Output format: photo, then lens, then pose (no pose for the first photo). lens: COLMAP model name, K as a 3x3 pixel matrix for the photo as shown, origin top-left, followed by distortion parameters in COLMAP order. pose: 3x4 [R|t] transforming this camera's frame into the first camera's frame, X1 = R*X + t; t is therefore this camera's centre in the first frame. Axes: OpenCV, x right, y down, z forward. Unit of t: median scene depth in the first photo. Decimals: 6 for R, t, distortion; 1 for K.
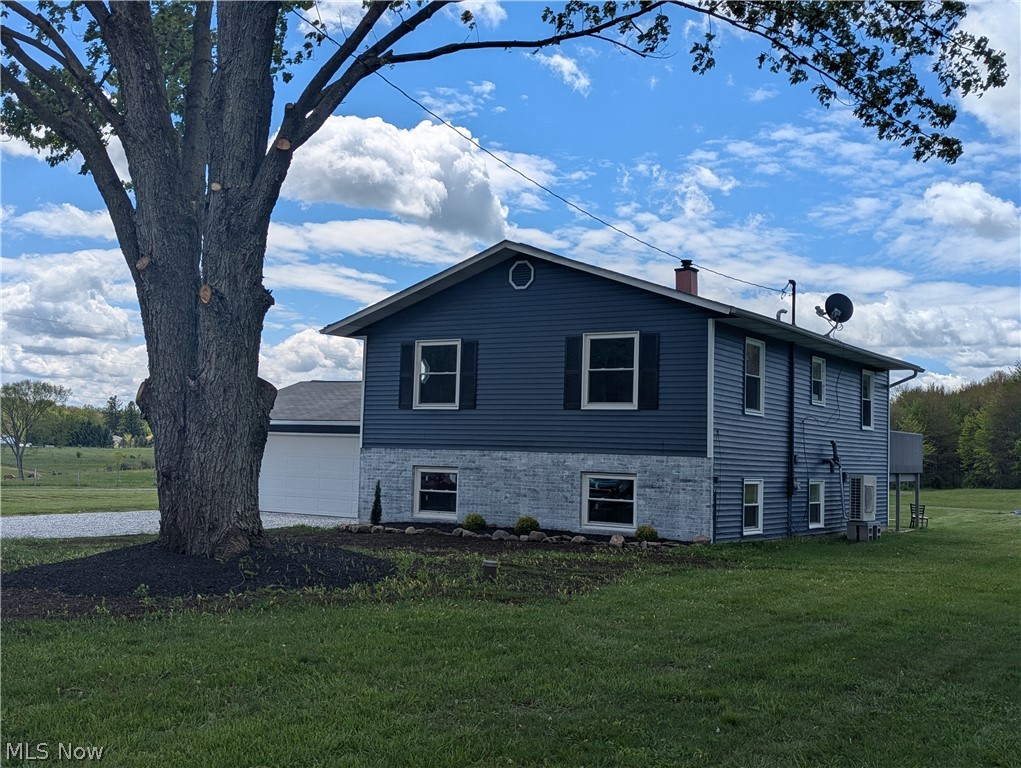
lens RADIAL K [[1150.9, 0, 510.5], [0, 1150.9, 384.0], [0, 0, 1]] dist [0.007616, 0.003182]
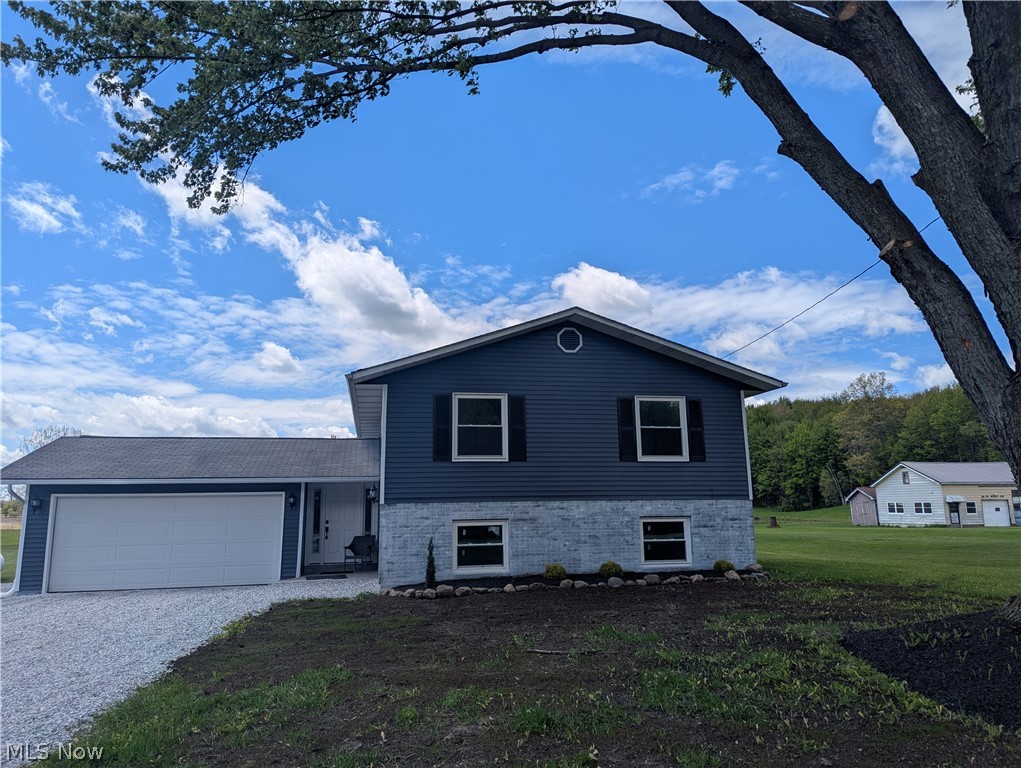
lens RADIAL K [[699.9, 0, 510.6], [0, 699.9, 358.8], [0, 0, 1]] dist [-0.000359, -0.000567]
pose [[0.706373, 0.109788, 0.699274, -0.480328], [-0.010567, 0.989424, -0.144669, 0.021153], [-0.707761, 0.094801, 0.700062, 0.537503]]
